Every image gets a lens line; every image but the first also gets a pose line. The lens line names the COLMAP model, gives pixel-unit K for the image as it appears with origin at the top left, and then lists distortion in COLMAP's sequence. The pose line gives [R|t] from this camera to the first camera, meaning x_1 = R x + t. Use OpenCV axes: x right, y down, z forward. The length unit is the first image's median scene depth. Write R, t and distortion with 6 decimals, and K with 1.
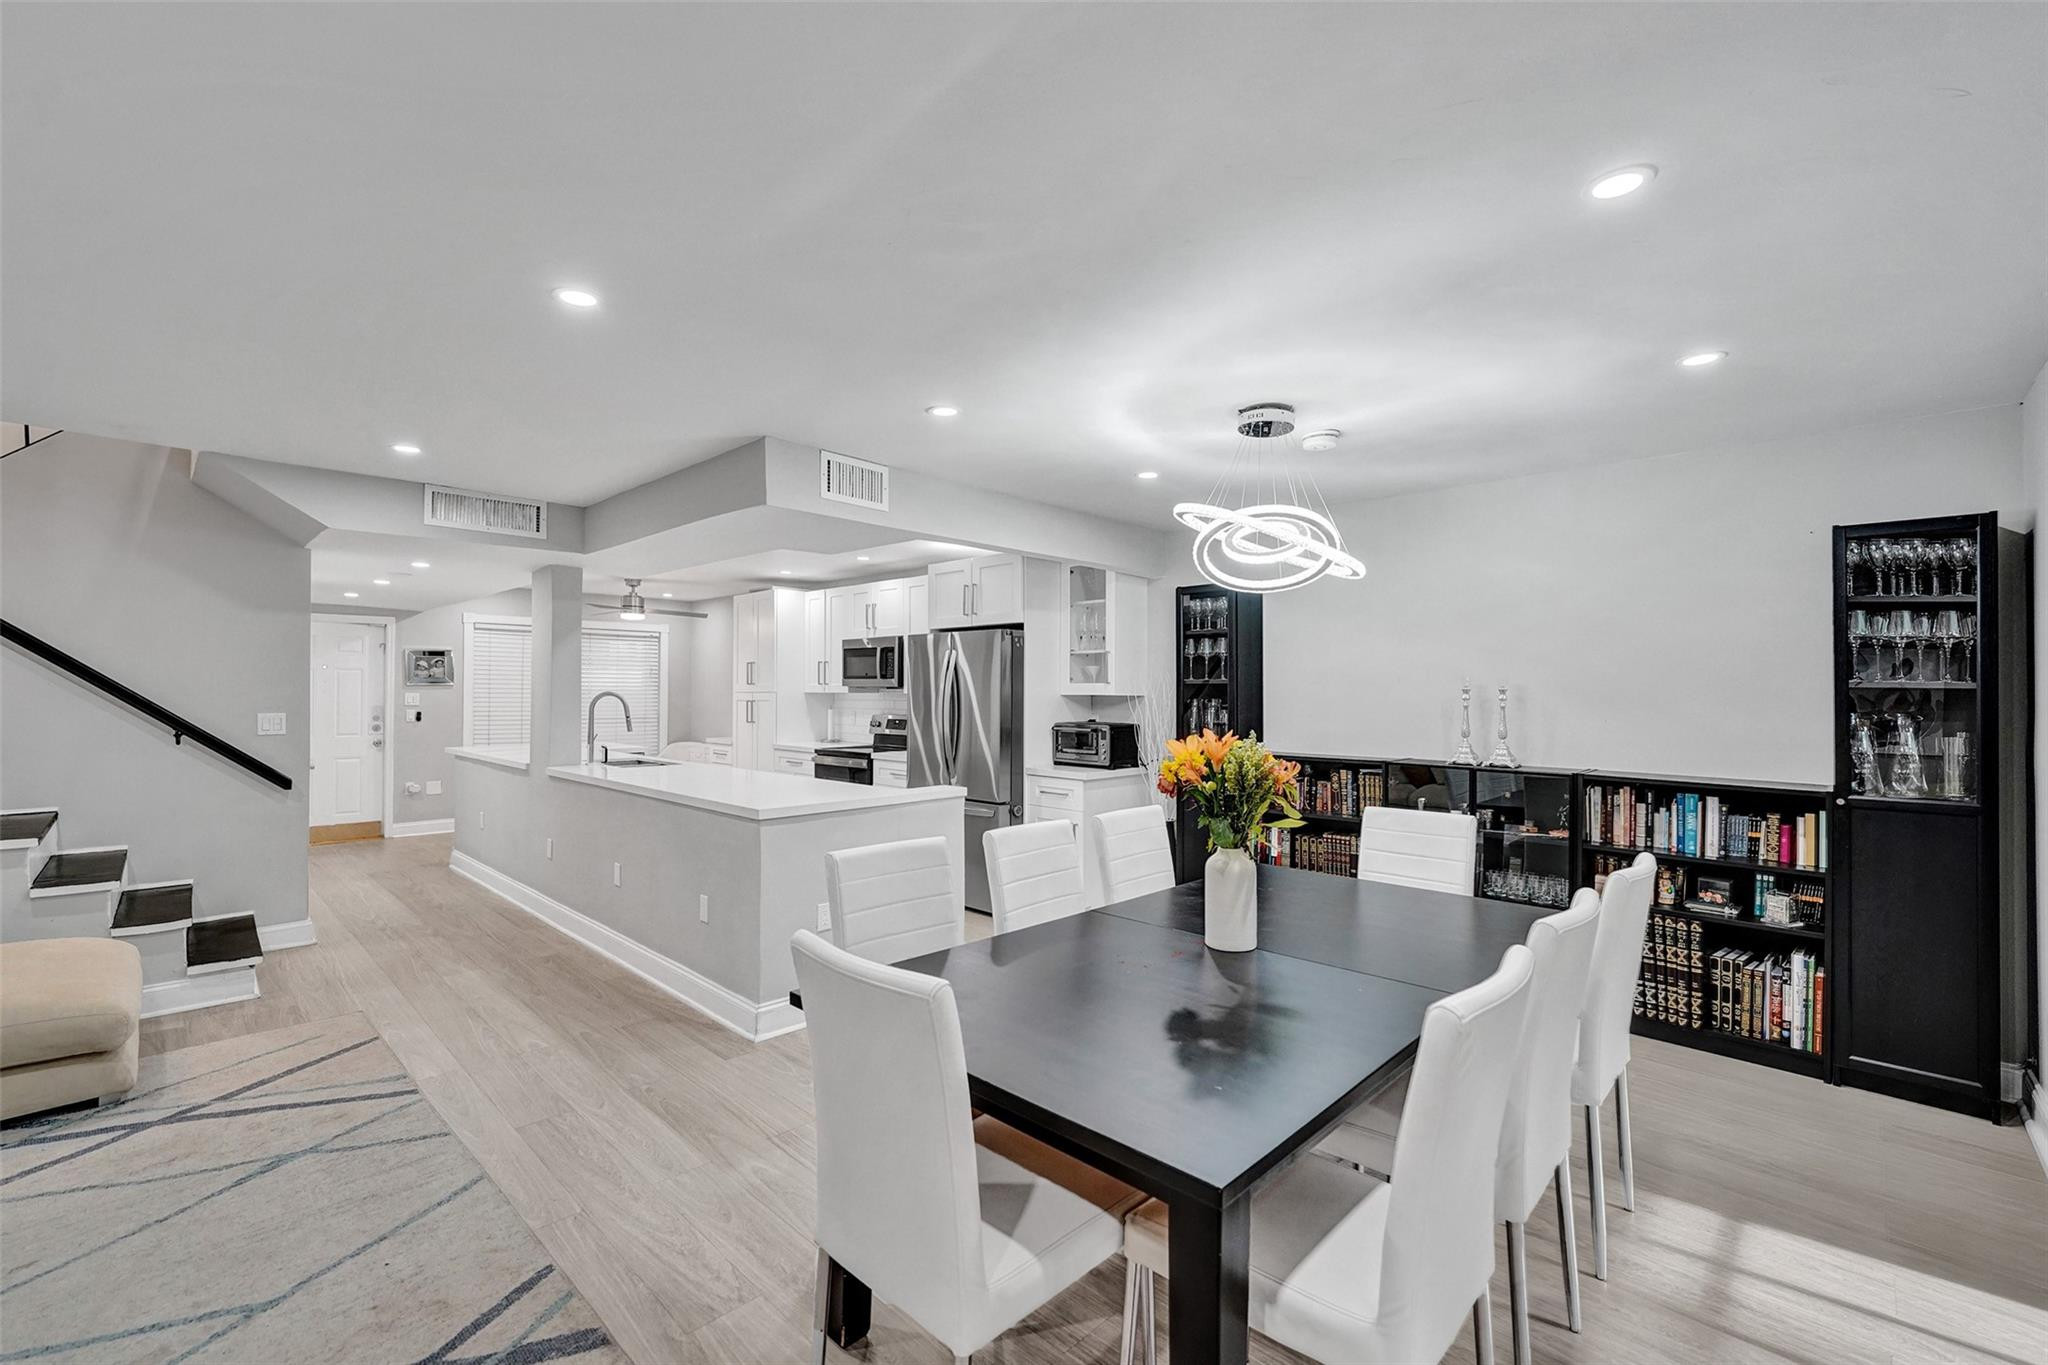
lens RADIAL K [[854.2, 0, 1021.7], [0, 854.2, 688.7], [0, 0, 1]] dist [-0.002480, -0.000084]
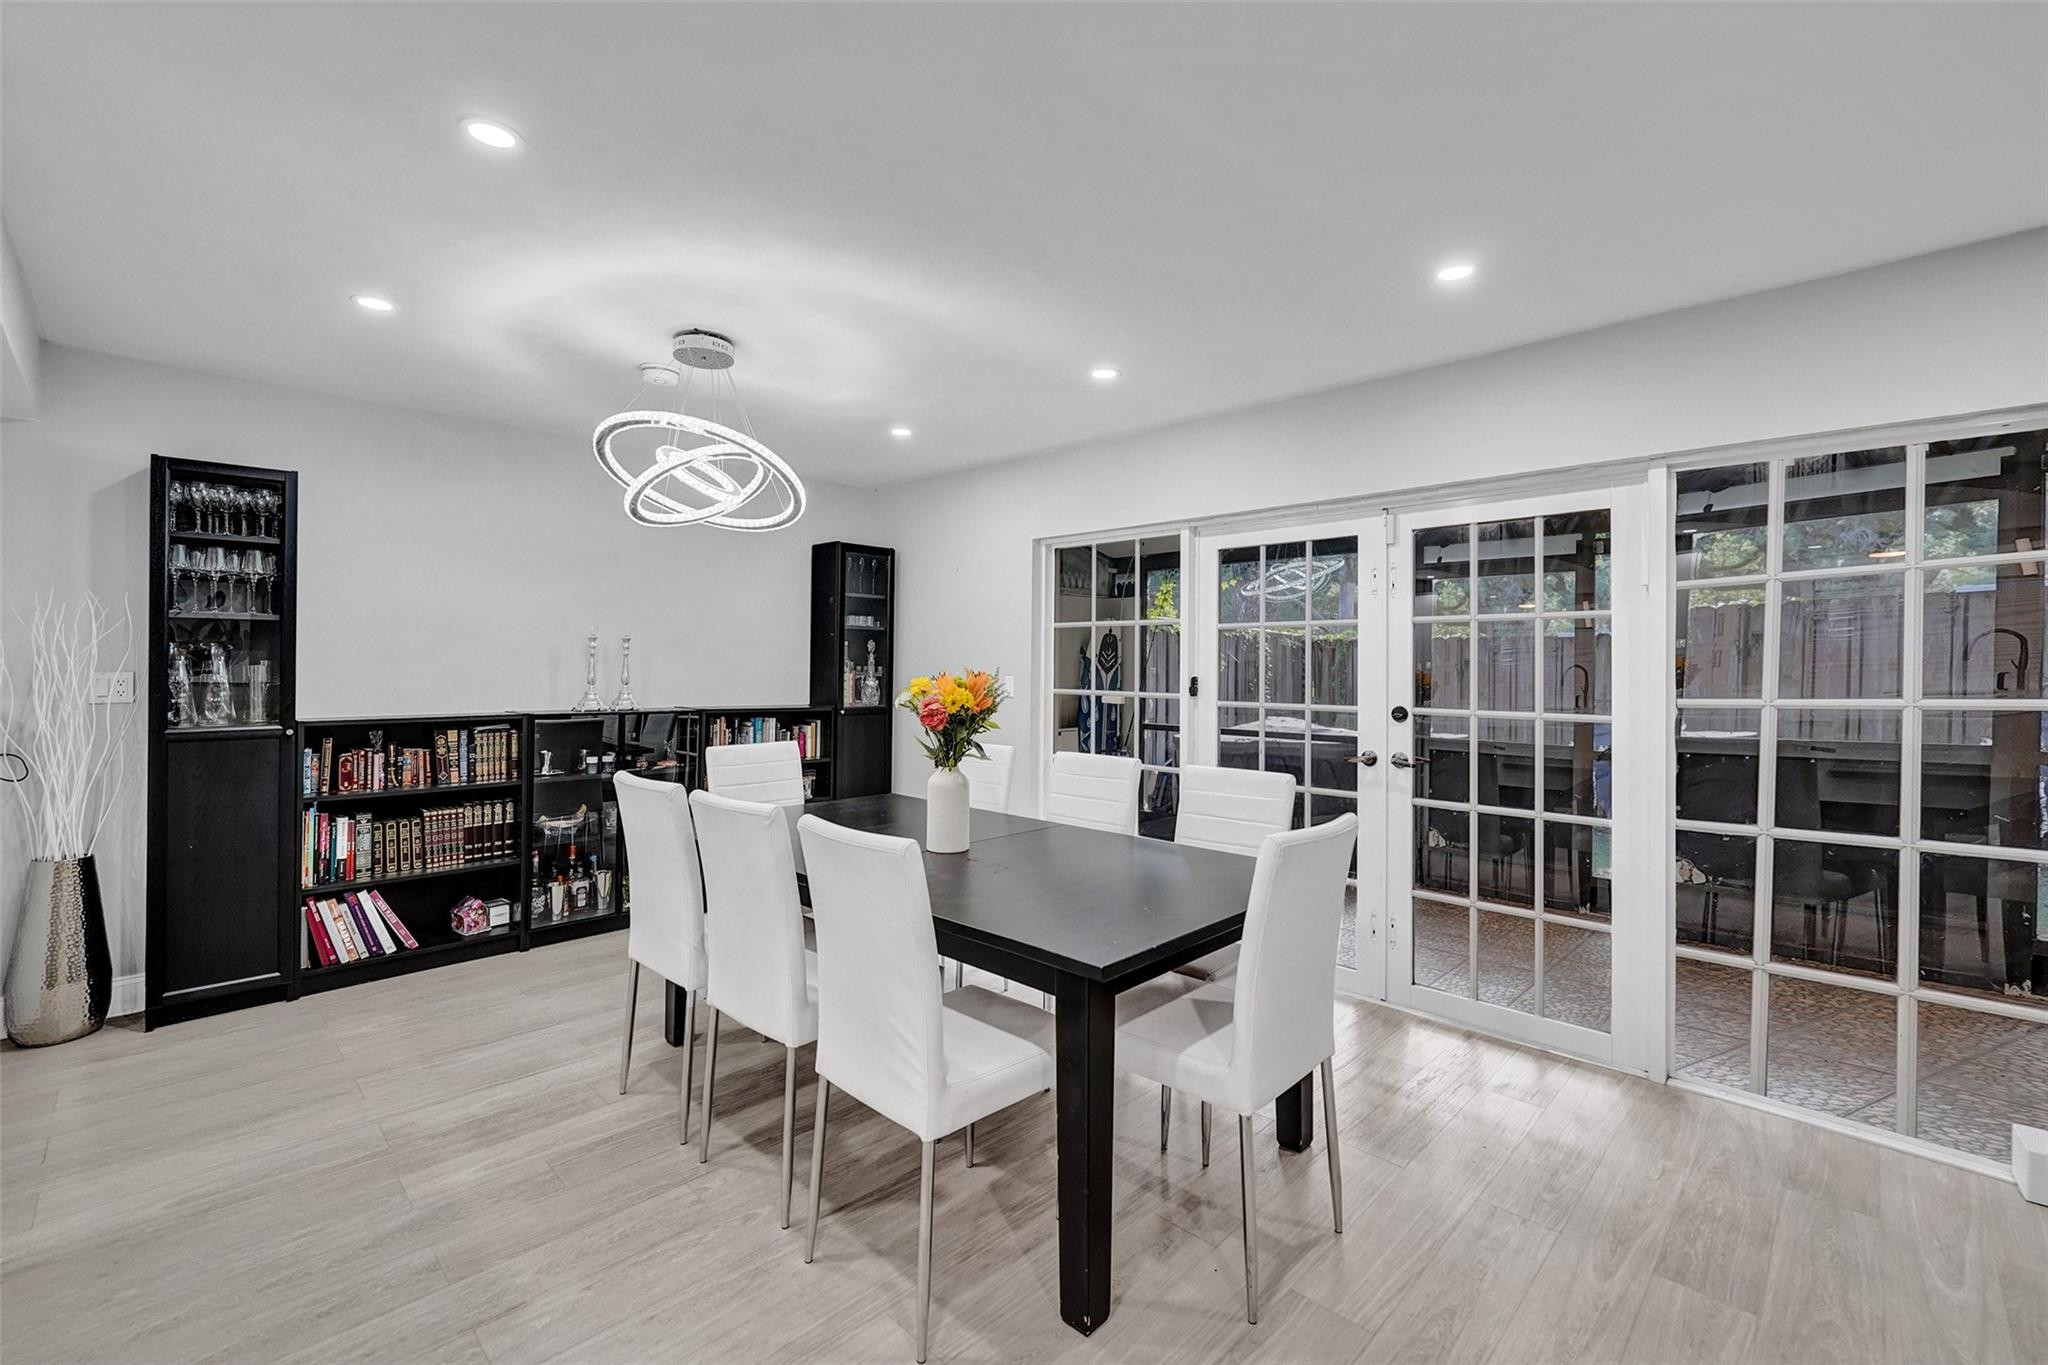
lens RADIAL K [[871.8, 0, 1024.9], [0, 871.8, 656.4], [0, 0, 1]] dist [-0.005268, -0.000108]
pose [[0.003900, 0.001456, 0.999991, -0.310496], [-0.012830, 0.999917, -0.001406, 0.011135], [-0.999910, -0.012824, 0.003918, 0.288109]]
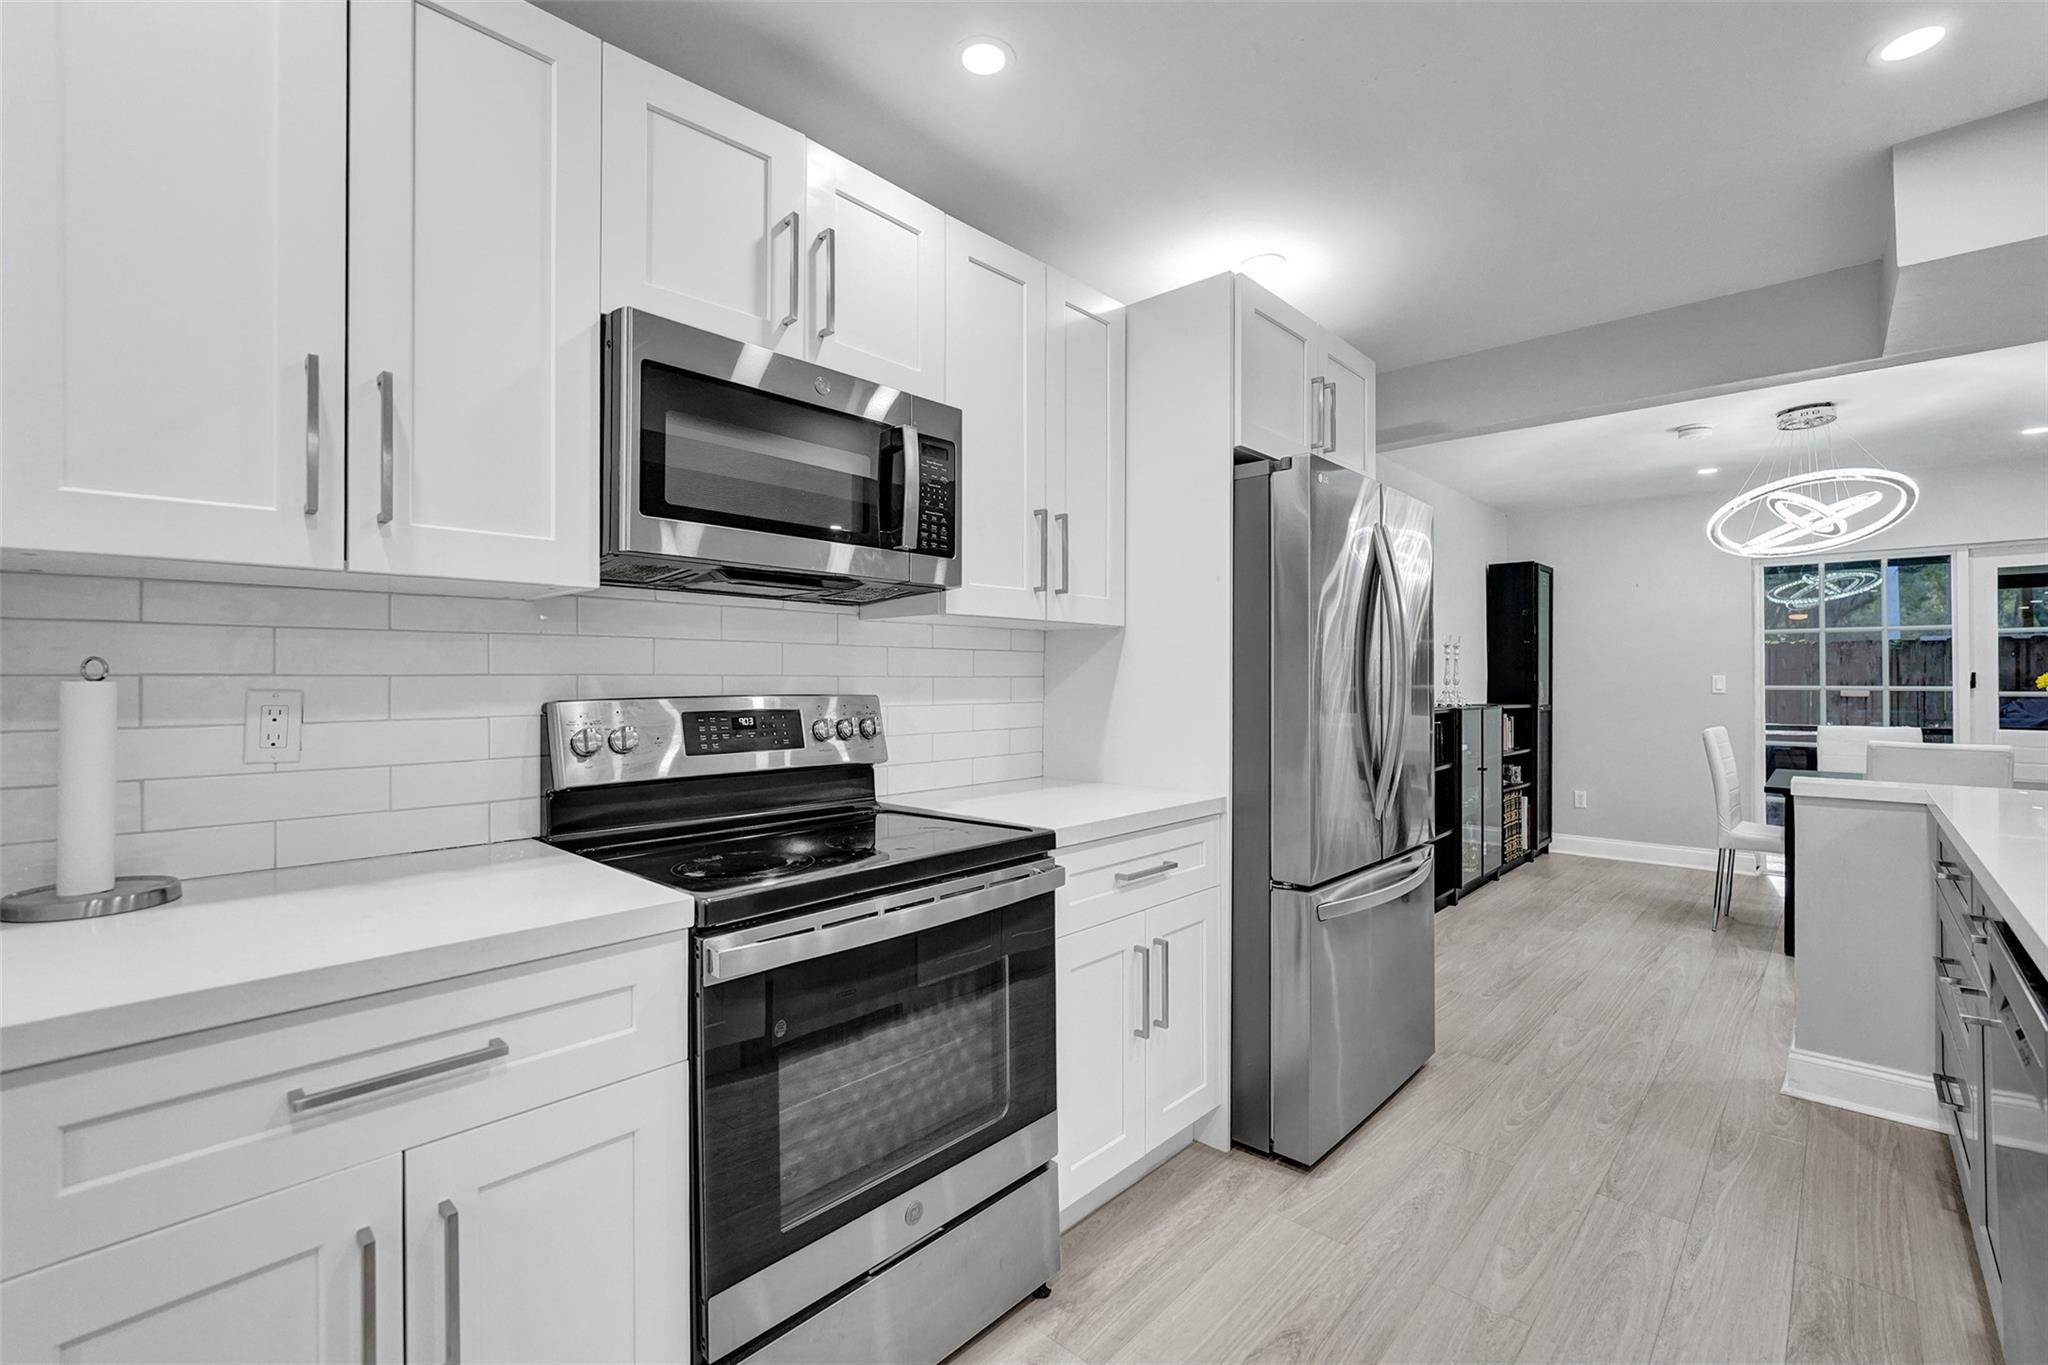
lens RADIAL K [[892.8, 0, 1015.9], [0, 892.8, 675.1], [0, 0, 1]] dist [-0.002517, -0.000001]
pose [[-0.020149, -0.001727, 0.999795, -0.438896], [-0.002221, 0.999996, 0.001683, 0.025858], [-0.999795, -0.002187, -0.020153, 0.982625]]
